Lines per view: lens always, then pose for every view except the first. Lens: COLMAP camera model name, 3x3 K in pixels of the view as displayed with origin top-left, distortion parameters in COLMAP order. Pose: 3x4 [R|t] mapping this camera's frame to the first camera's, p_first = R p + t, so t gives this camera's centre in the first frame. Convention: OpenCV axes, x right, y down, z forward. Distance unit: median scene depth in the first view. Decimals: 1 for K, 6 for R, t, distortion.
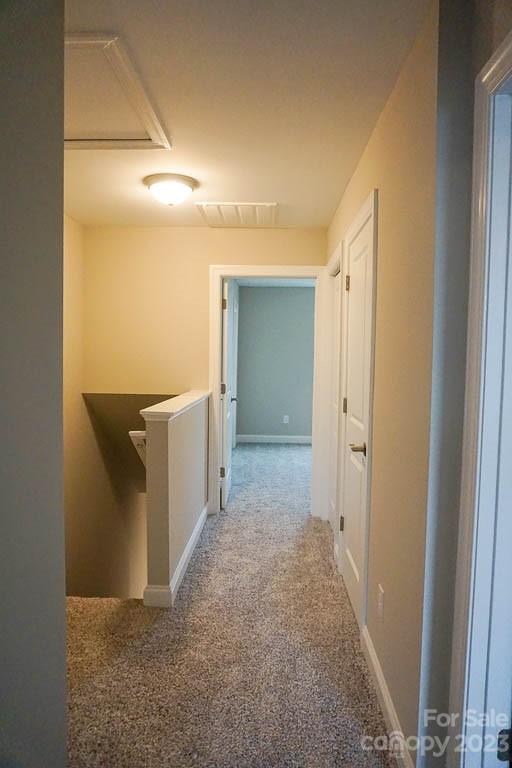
lens RADIAL K [[516.3, 0, 256.4], [0, 516.3, 384.7], [0, 0, 1]] dist [-0.043231, 0.023986]
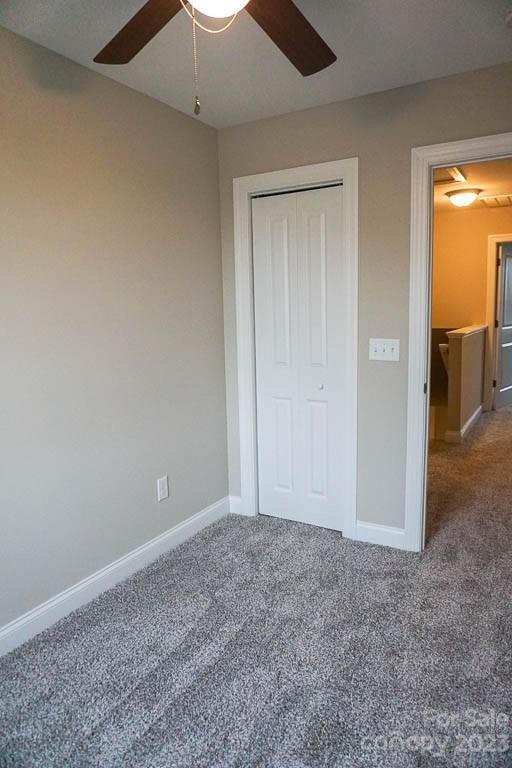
lens RADIAL K [[516.3, 0, 259.1], [0, 516.3, 384.8], [0, 0, 1]] dist [-0.043231, 0.023986]
pose [[0.879222, 0.032715, -0.475288, 0.038622], [0.016300, 0.994990, 0.098641, 0.030246], [0.476133, -0.094475, 0.874283, -0.595123]]
